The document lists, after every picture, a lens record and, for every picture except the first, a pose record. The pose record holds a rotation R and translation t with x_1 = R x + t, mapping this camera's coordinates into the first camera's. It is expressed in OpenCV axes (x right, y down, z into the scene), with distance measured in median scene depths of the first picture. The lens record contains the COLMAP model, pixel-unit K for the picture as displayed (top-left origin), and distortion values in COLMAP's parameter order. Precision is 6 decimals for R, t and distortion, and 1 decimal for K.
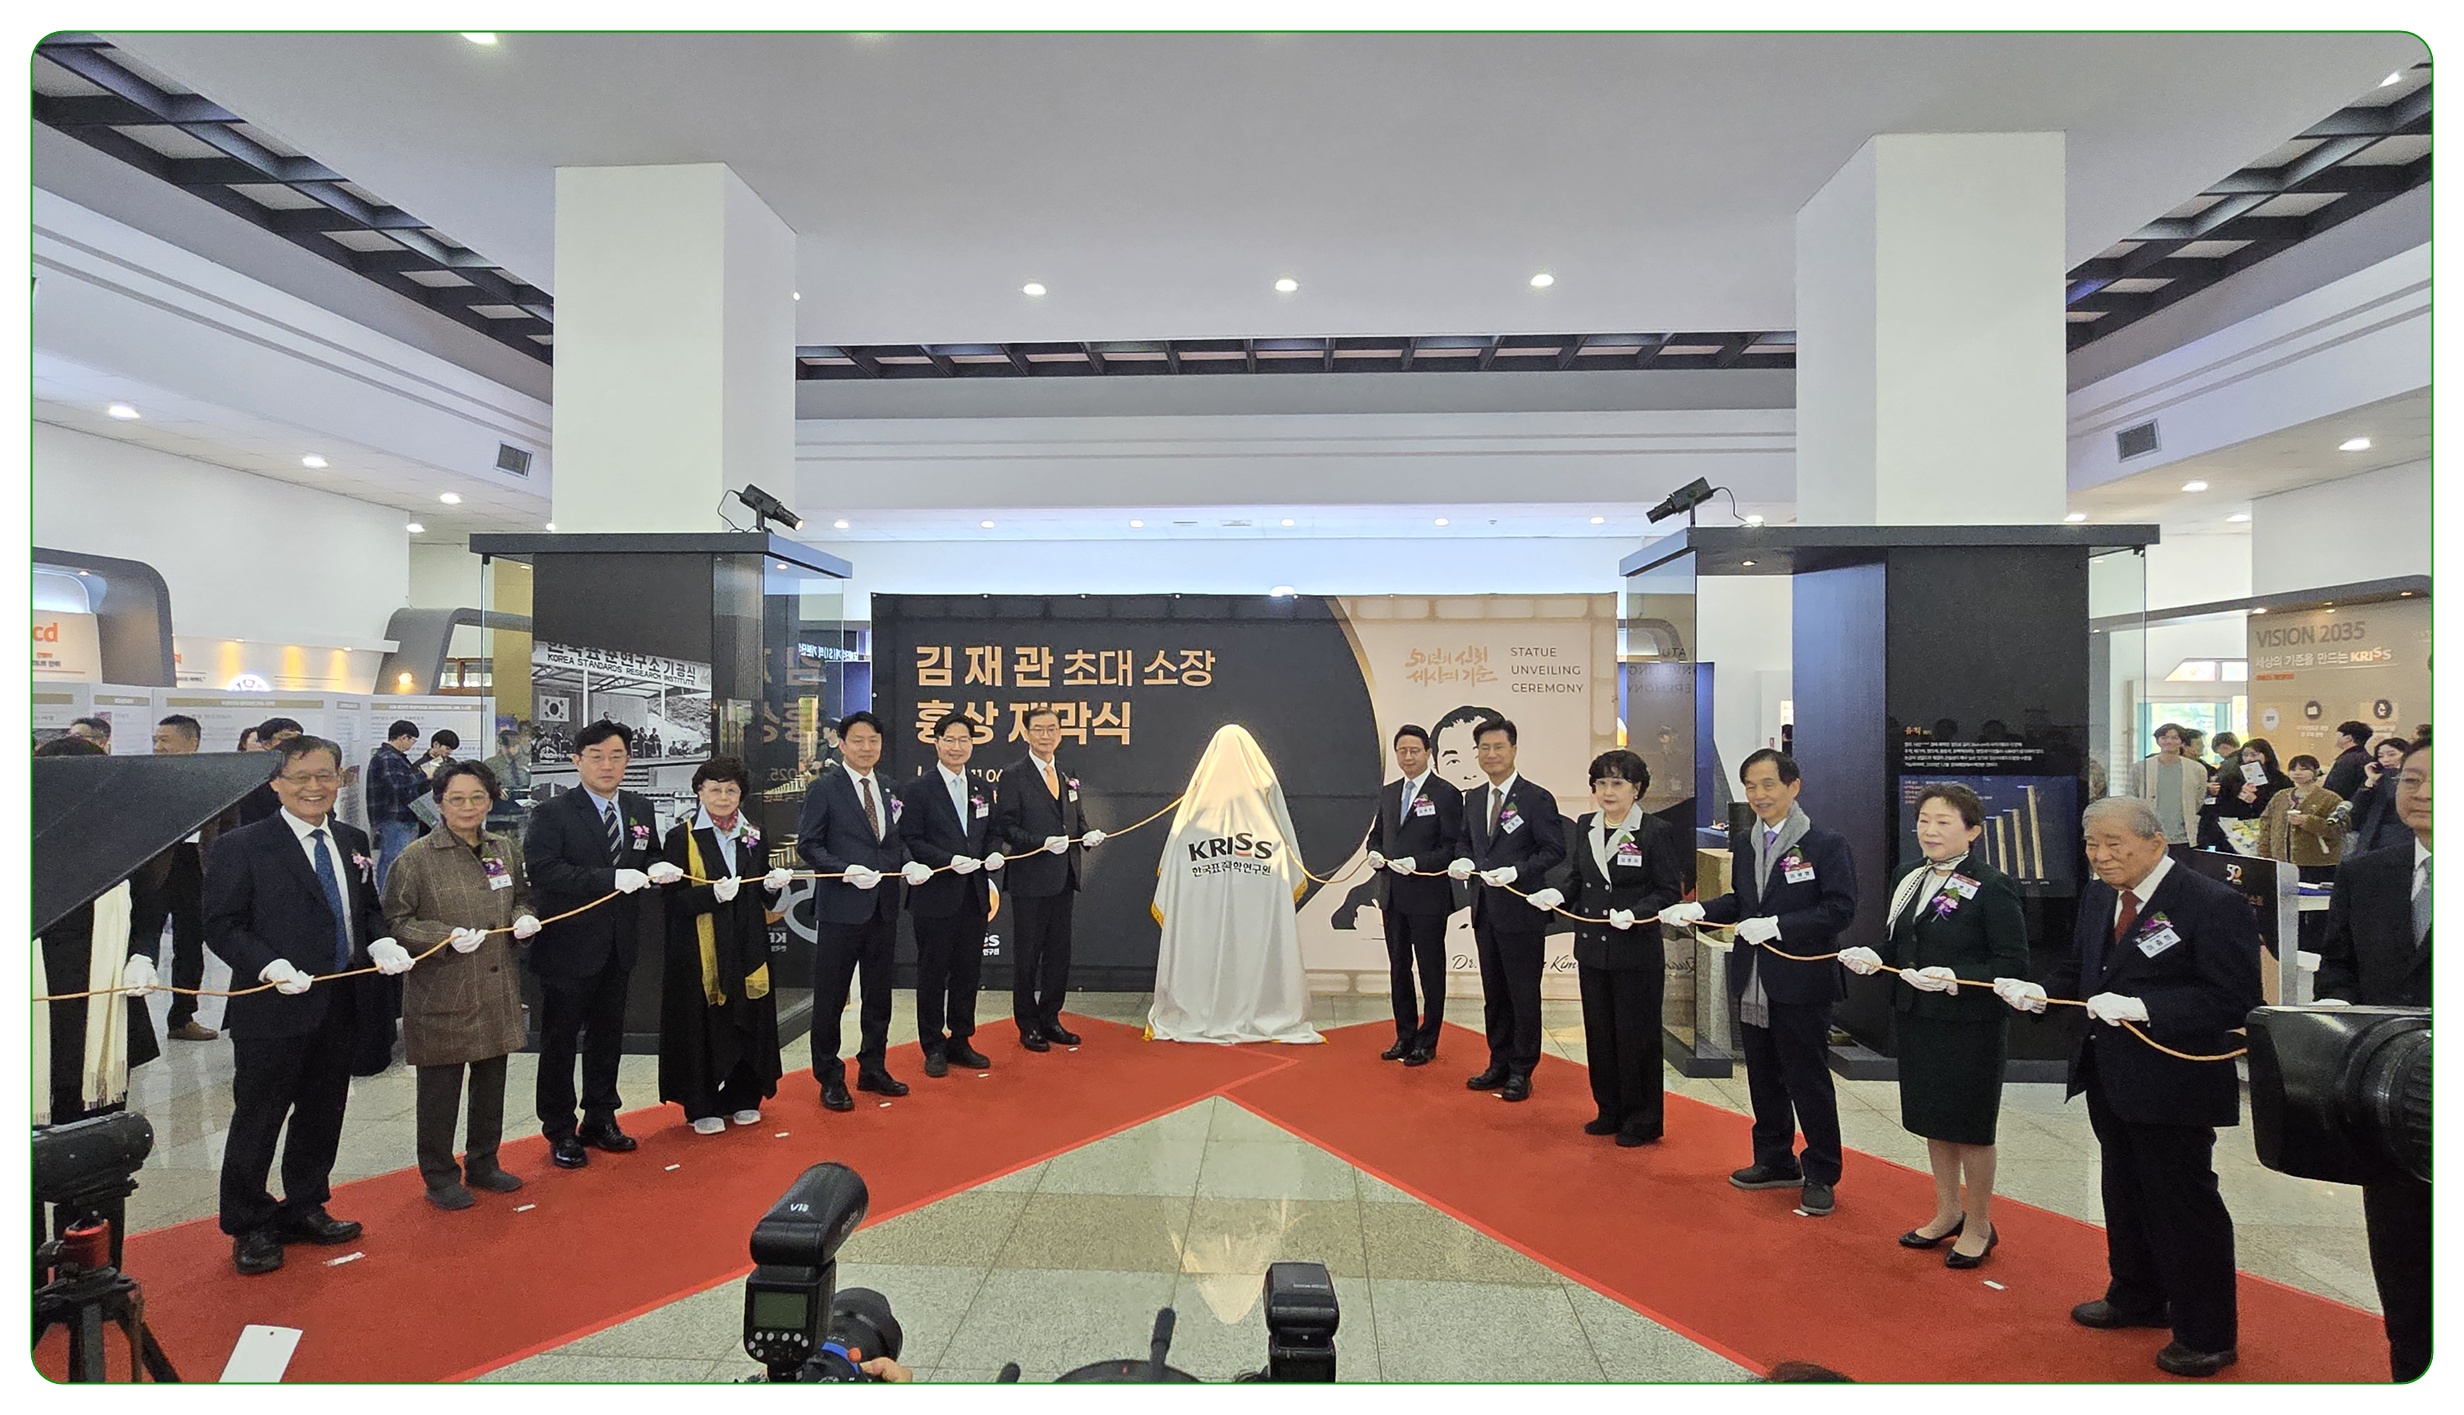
lens RADIAL K [[1193.4, 0, 1223.2], [0, 1193.4, 710.5], [0, 0, 1]] dist [0.000380, -0.000095]
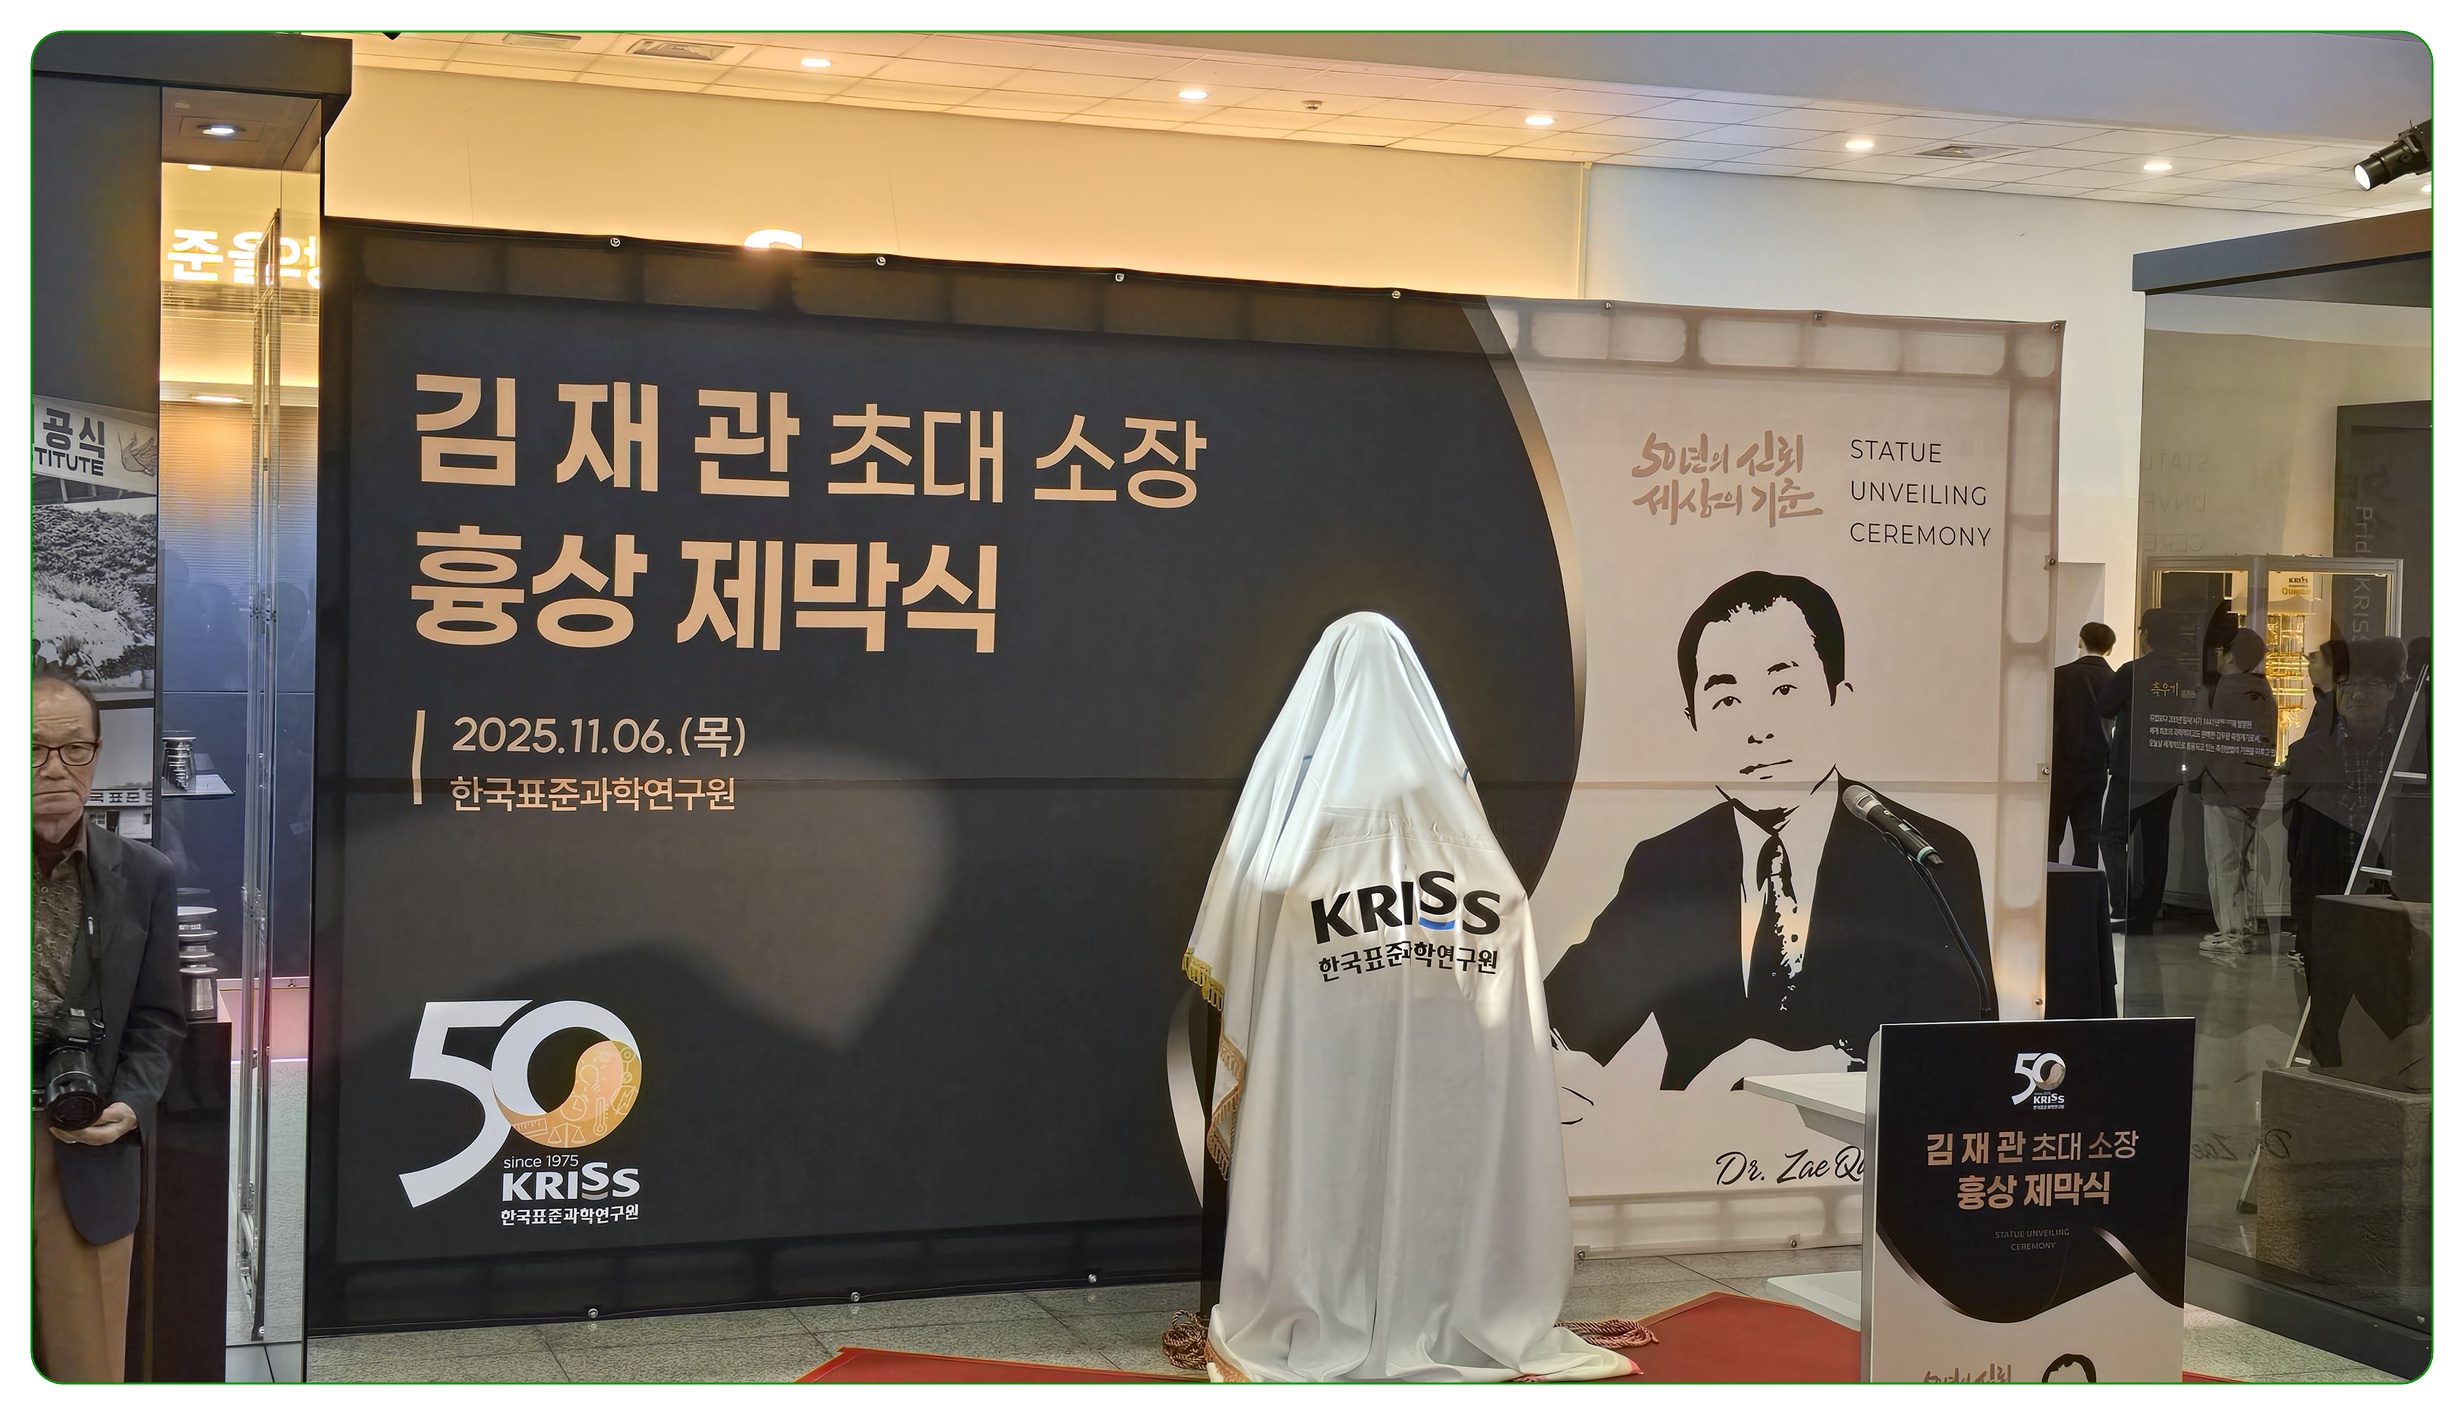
lens RADIAL K [[3114.8, 0, 1217.5], [0, 3114.8, 680.1], [0, 0, 1]] dist [0.218273, -0.868099]
pose [[0.915949, 0.005811, 0.401252, -0.418080], [-0.023122, 0.998998, 0.038313, -0.003657], [-0.400628, -0.044371, 0.915166, 0.044932]]
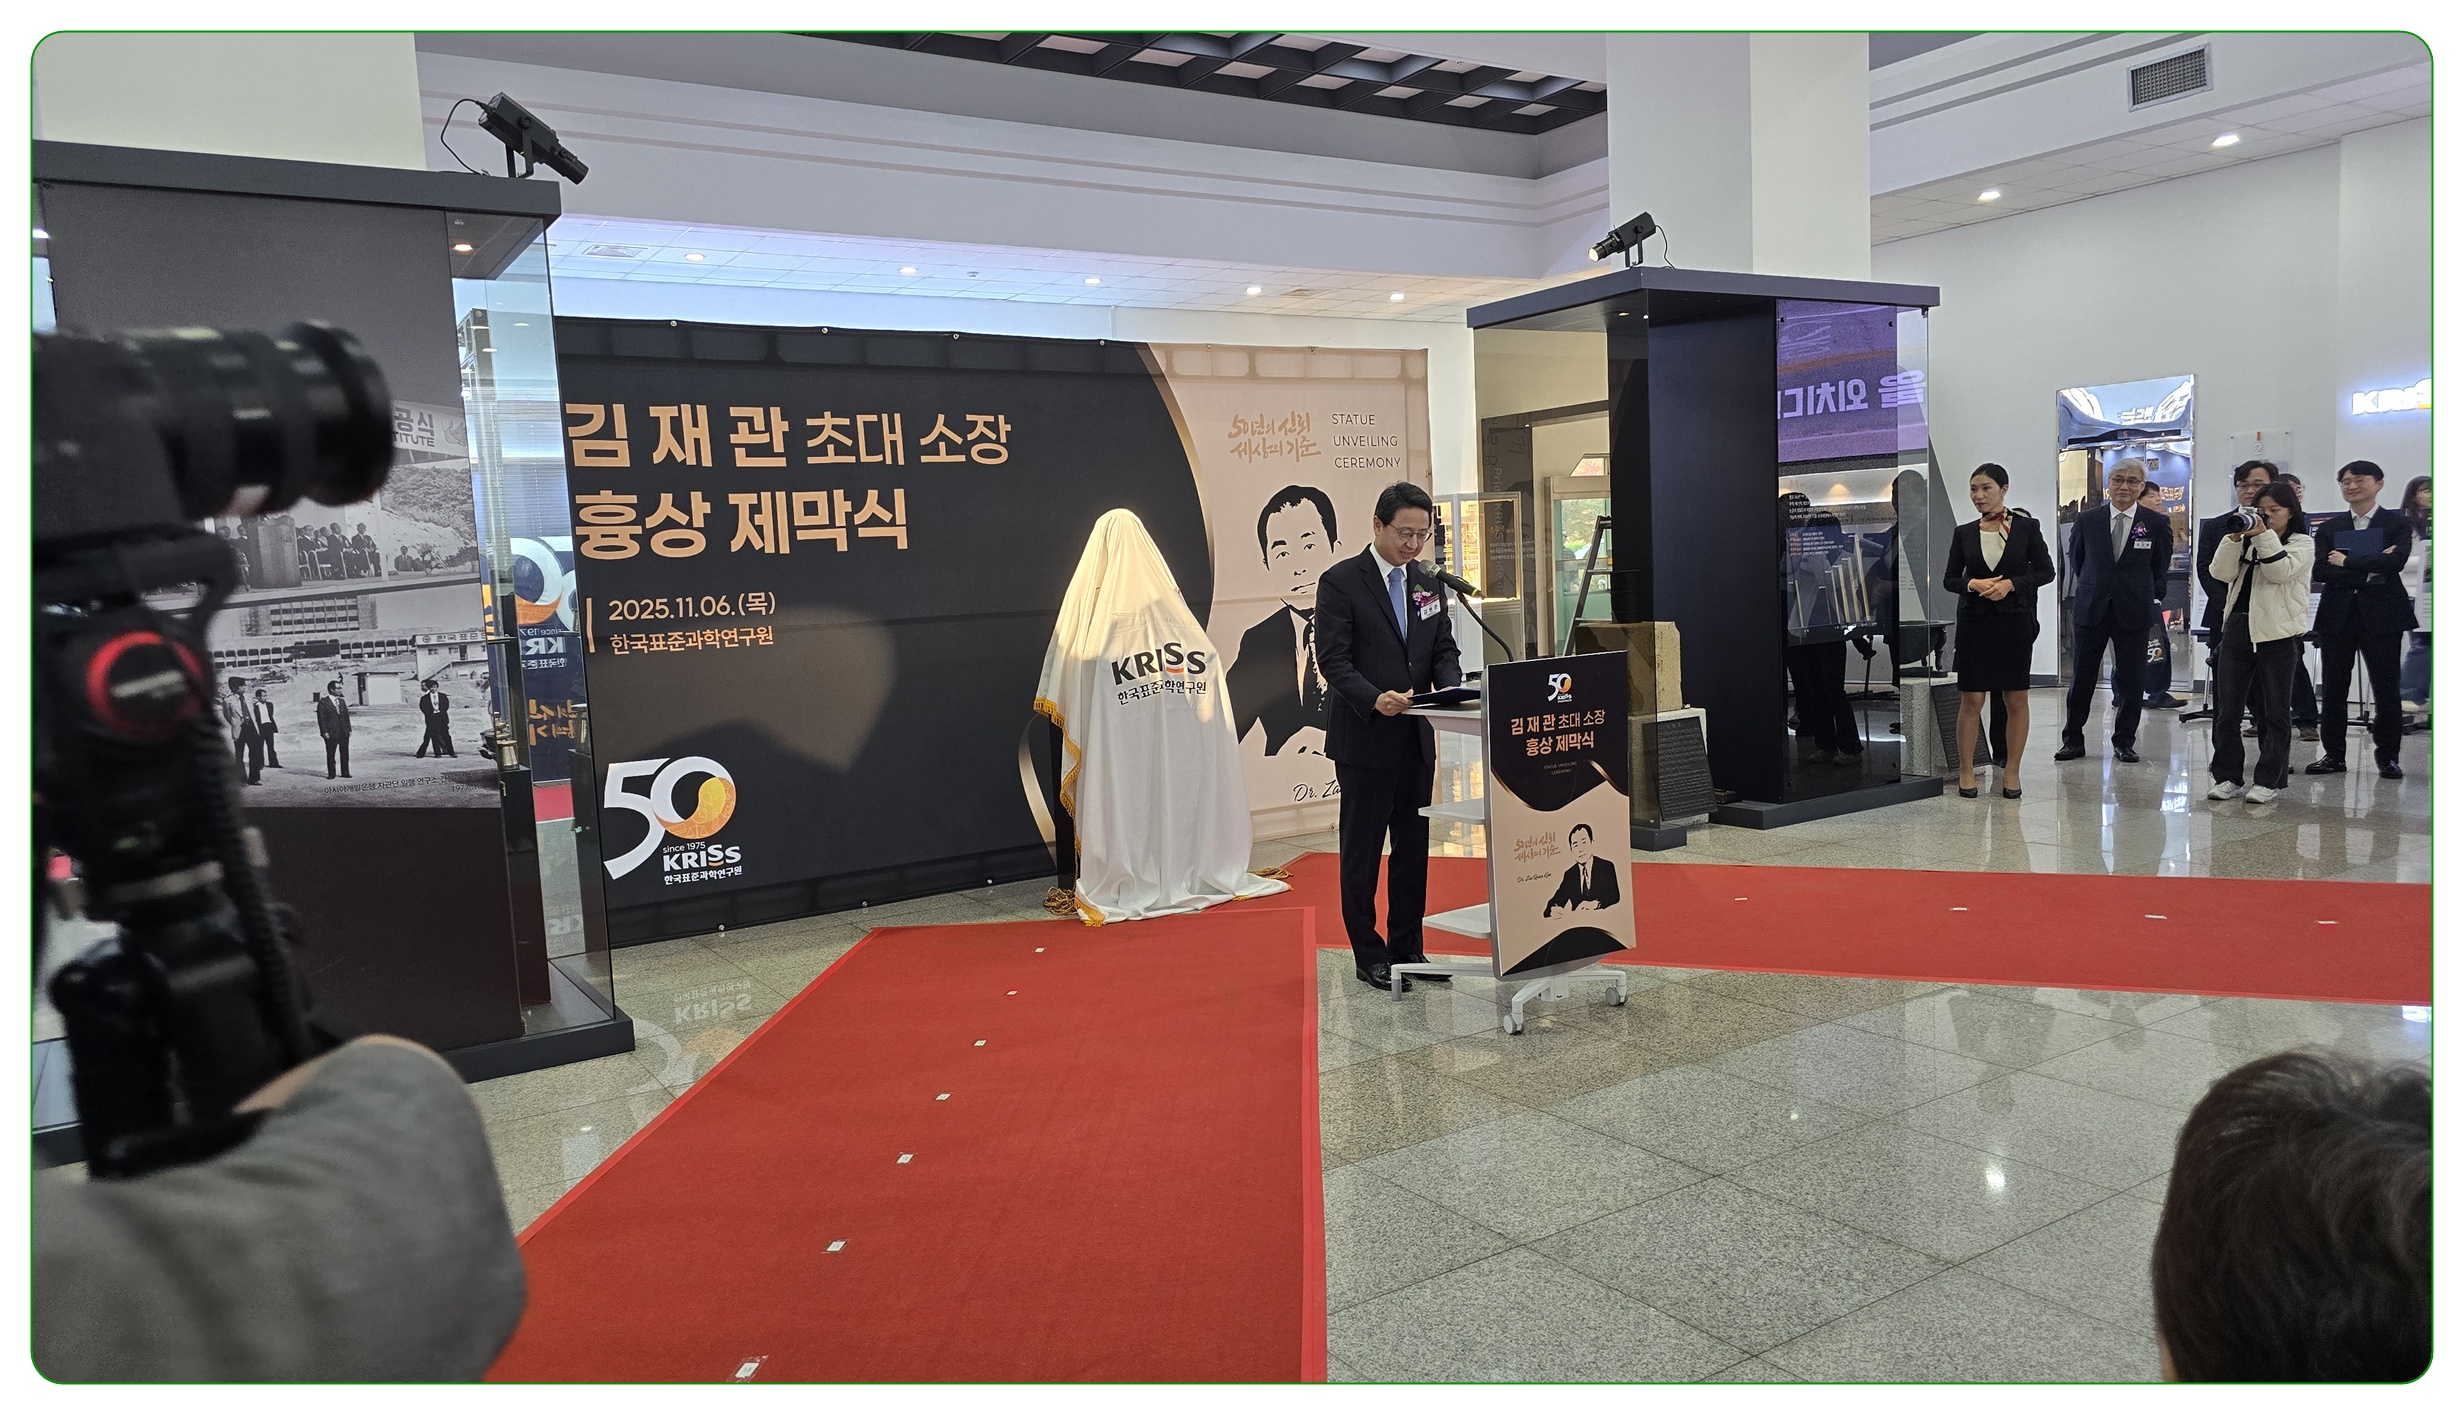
lens RADIAL K [[1619.9, 0, 1219.9], [0, 1619.9, 712.8], [0, 0, 1]] dist [0.086086, -0.122234]
pose [[0.805476, -0.098405, 0.584401, -0.499196], [0.047306, 0.993647, 0.102114, 0.035095], [-0.590737, -0.054605, 0.805014, 0.115681]]
